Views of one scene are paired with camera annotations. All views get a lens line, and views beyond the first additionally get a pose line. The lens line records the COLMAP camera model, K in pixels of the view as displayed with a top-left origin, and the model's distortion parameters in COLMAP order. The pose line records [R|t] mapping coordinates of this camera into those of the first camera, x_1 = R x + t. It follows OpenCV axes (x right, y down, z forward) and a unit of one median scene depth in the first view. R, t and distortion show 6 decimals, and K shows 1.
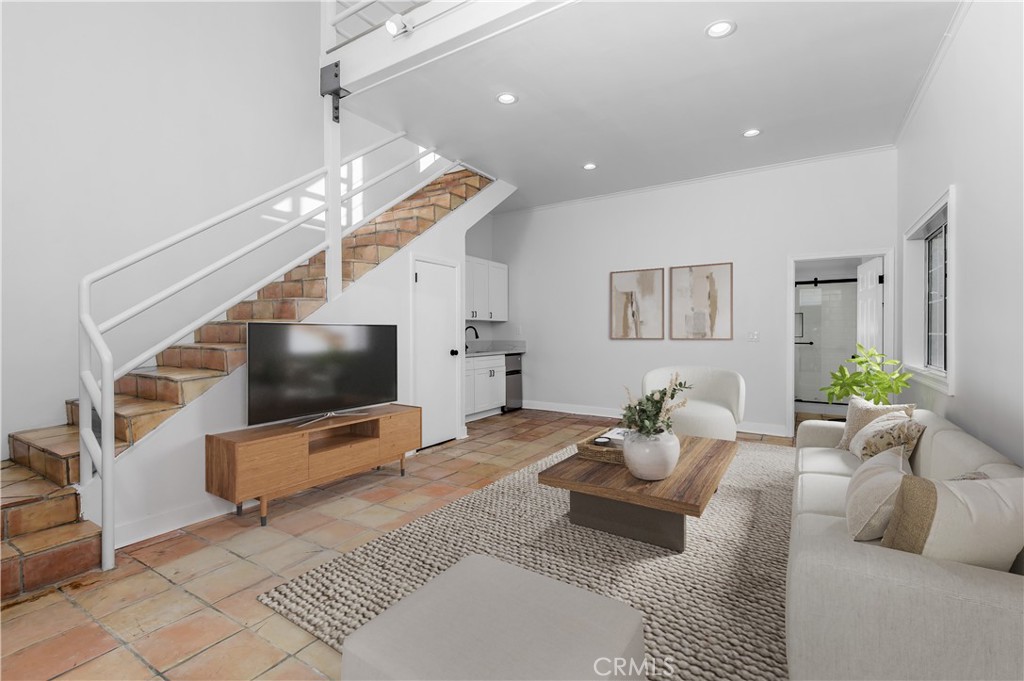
lens RADIAL K [[461.2, 0, 506.8], [0, 461.2, 335.4], [0, 0, 1]] dist [0.020098, 0.000059]
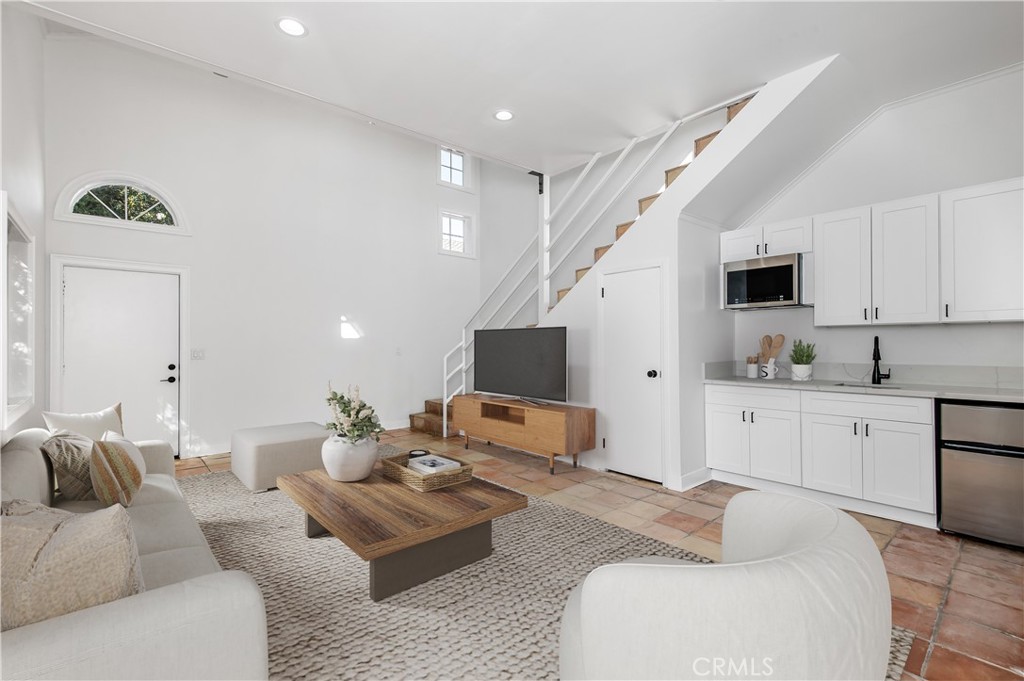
lens RADIAL K [[461.2, 0, 507.0], [0, 461.2, 343.0], [0, 0, 1]] dist [0.020098, 0.000059]
pose [[-0.283864, -0.000243, -0.958865, 0.729830], [-0.000145, 1.000000, -0.000211, -0.015822], [0.958865, 0.000079, -0.283864, 0.986935]]
